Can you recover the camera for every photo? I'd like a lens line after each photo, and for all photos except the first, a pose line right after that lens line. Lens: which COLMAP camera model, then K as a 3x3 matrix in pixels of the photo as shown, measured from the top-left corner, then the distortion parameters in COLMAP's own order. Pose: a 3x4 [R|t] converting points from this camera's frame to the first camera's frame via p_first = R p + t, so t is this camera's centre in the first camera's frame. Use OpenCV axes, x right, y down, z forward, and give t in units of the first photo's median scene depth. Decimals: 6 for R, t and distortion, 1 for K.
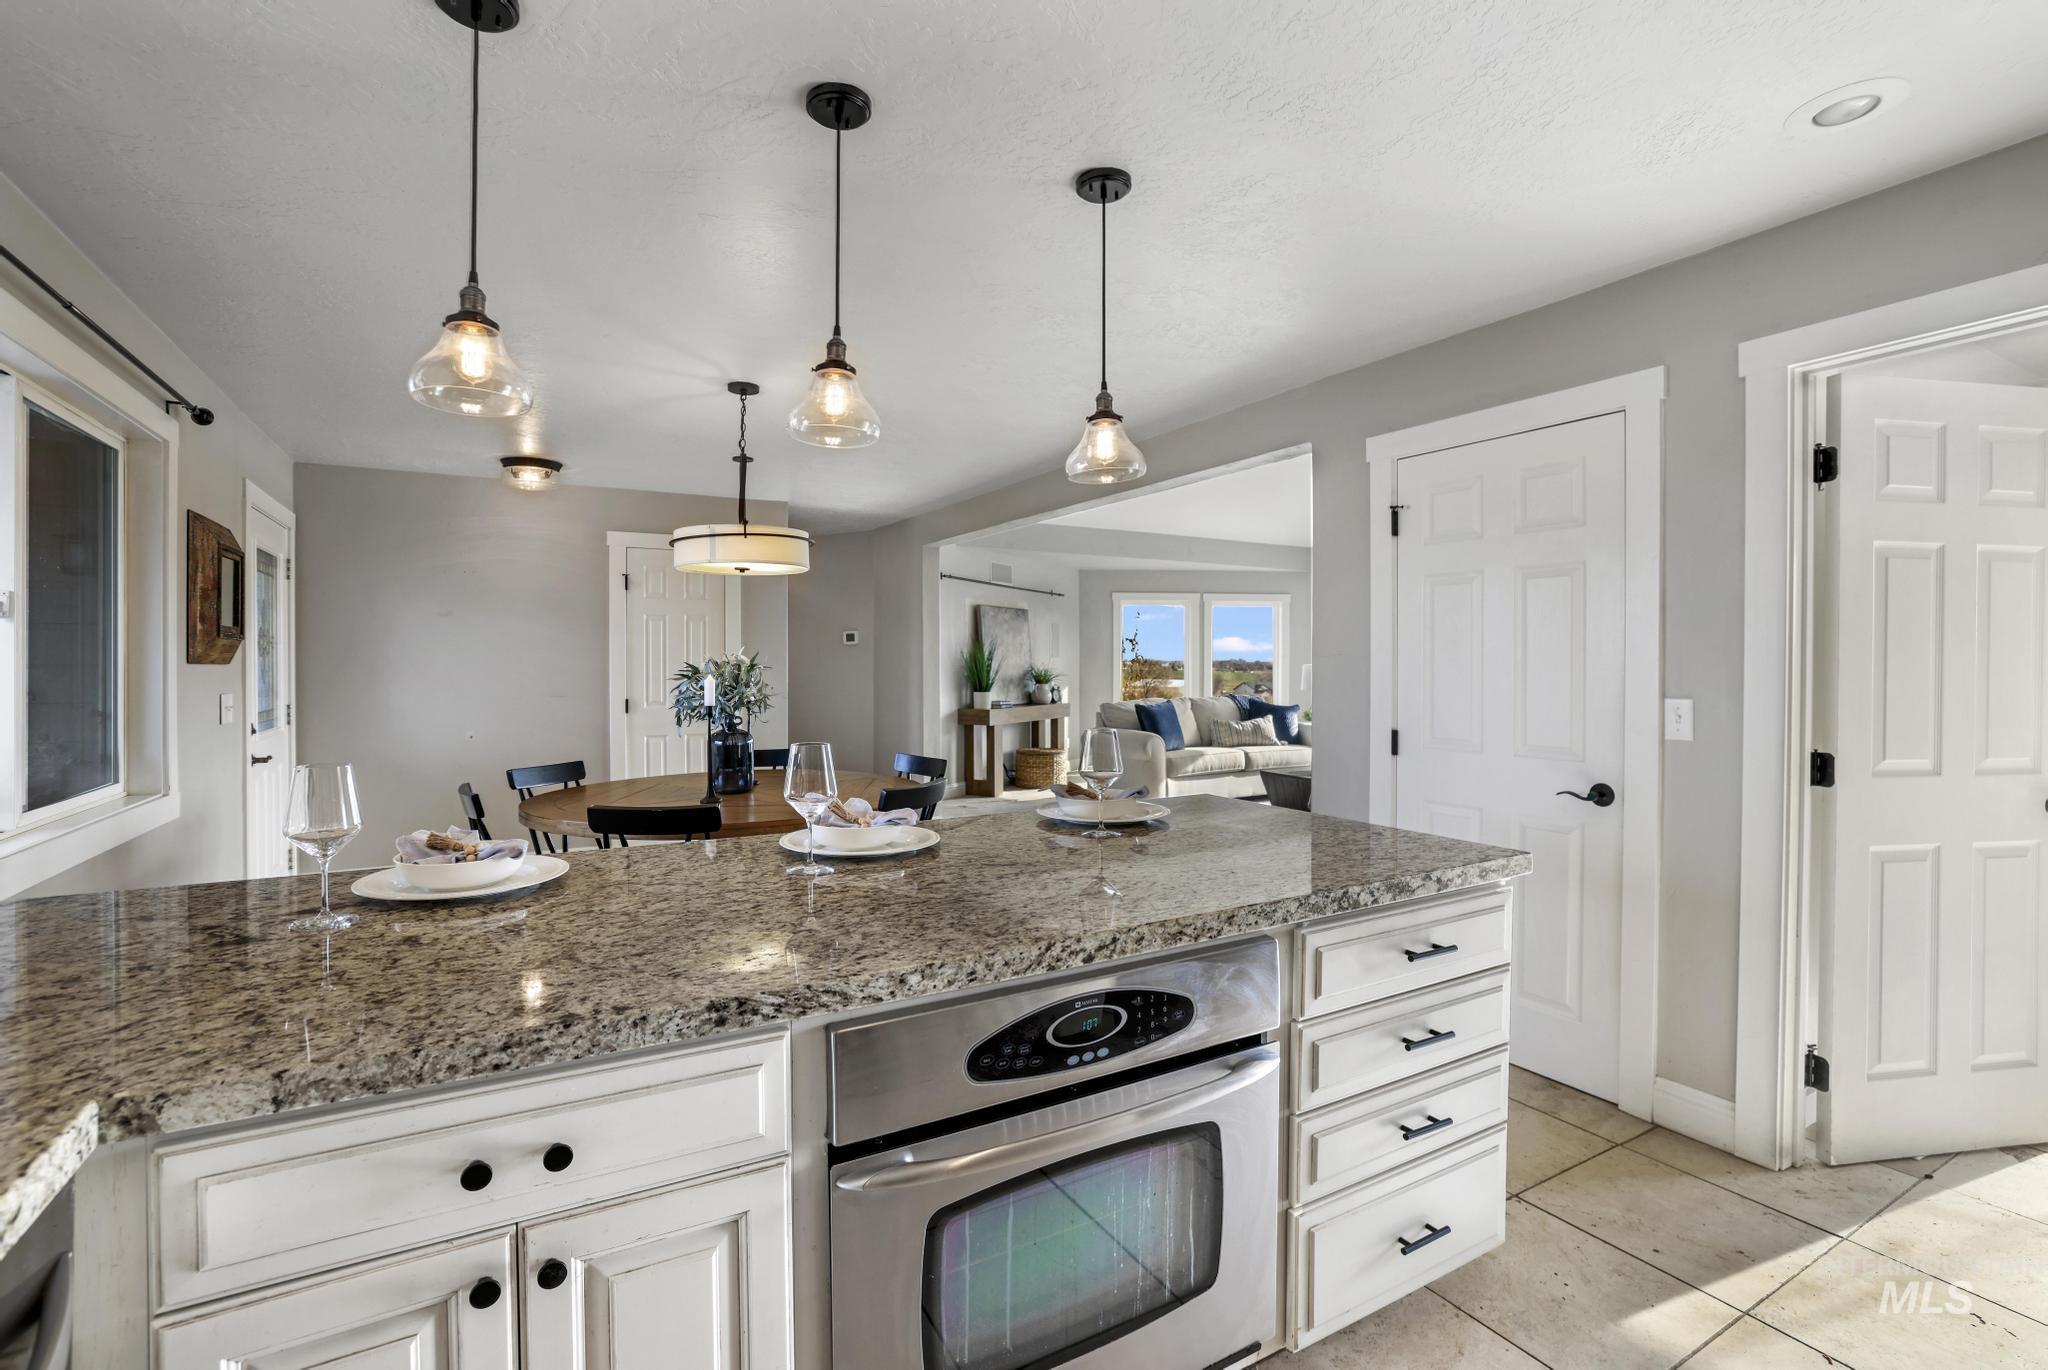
lens RADIAL K [[884.3, 0, 1001.7], [0, 884.3, 669.5], [0, 0, 1]] dist [-0.034116, 0.000391]
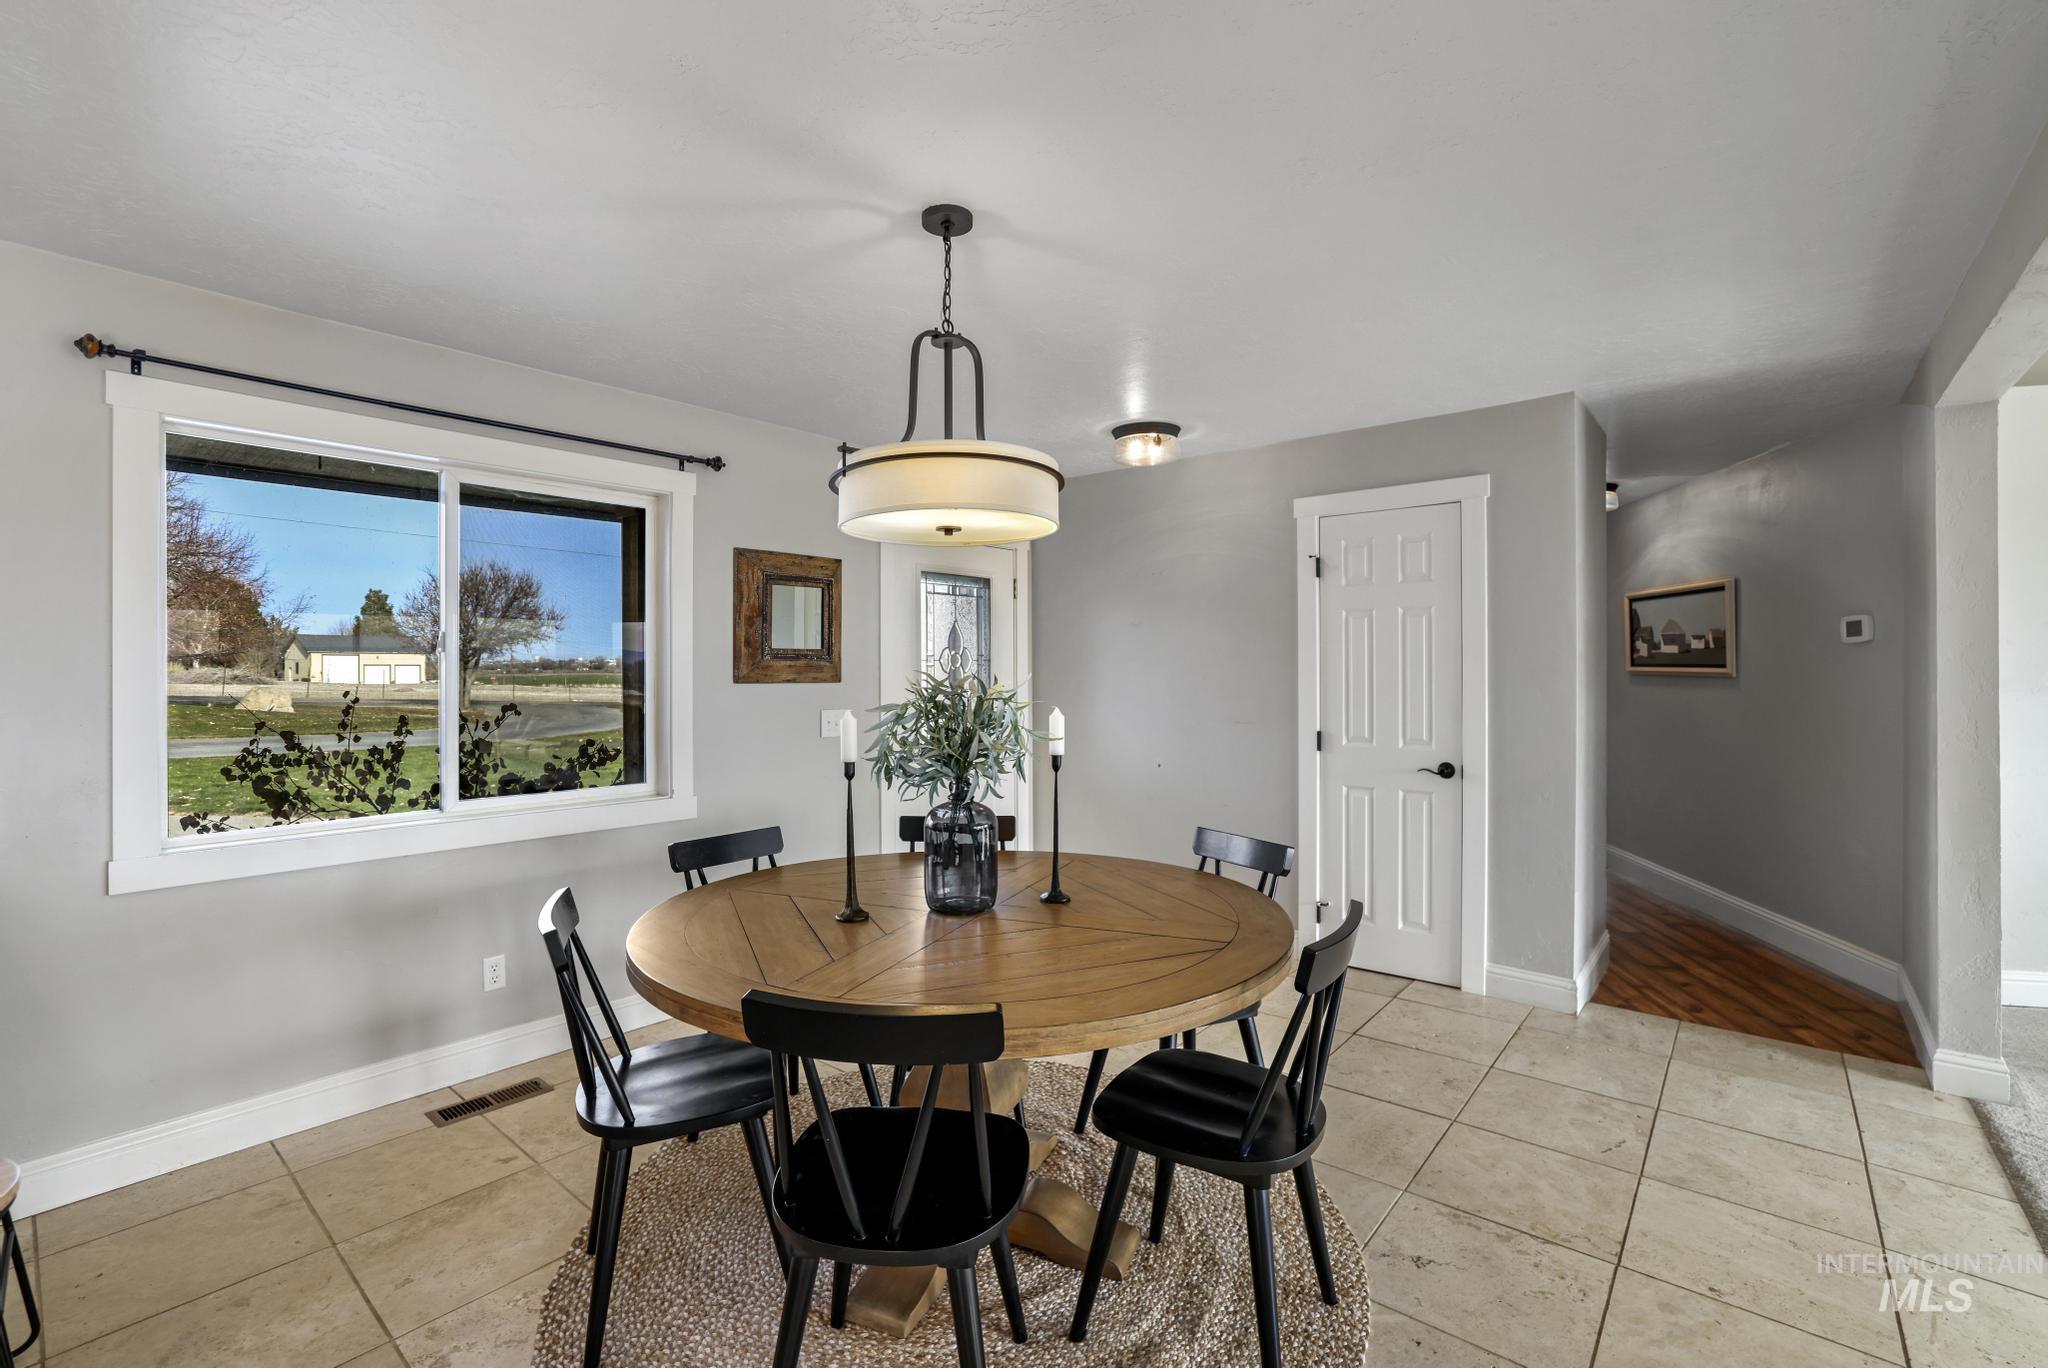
lens RADIAL K [[884.3, 0, 1015.5], [0, 884.3, 688.2], [0, 0, 1]] dist [-0.034116, 0.000391]
pose [[0.339551, 0.022738, -0.940313, 0.184919], [-0.004188, 0.999734, 0.022662, -0.018597], [0.940578, -0.003757, 0.339556, 0.629254]]
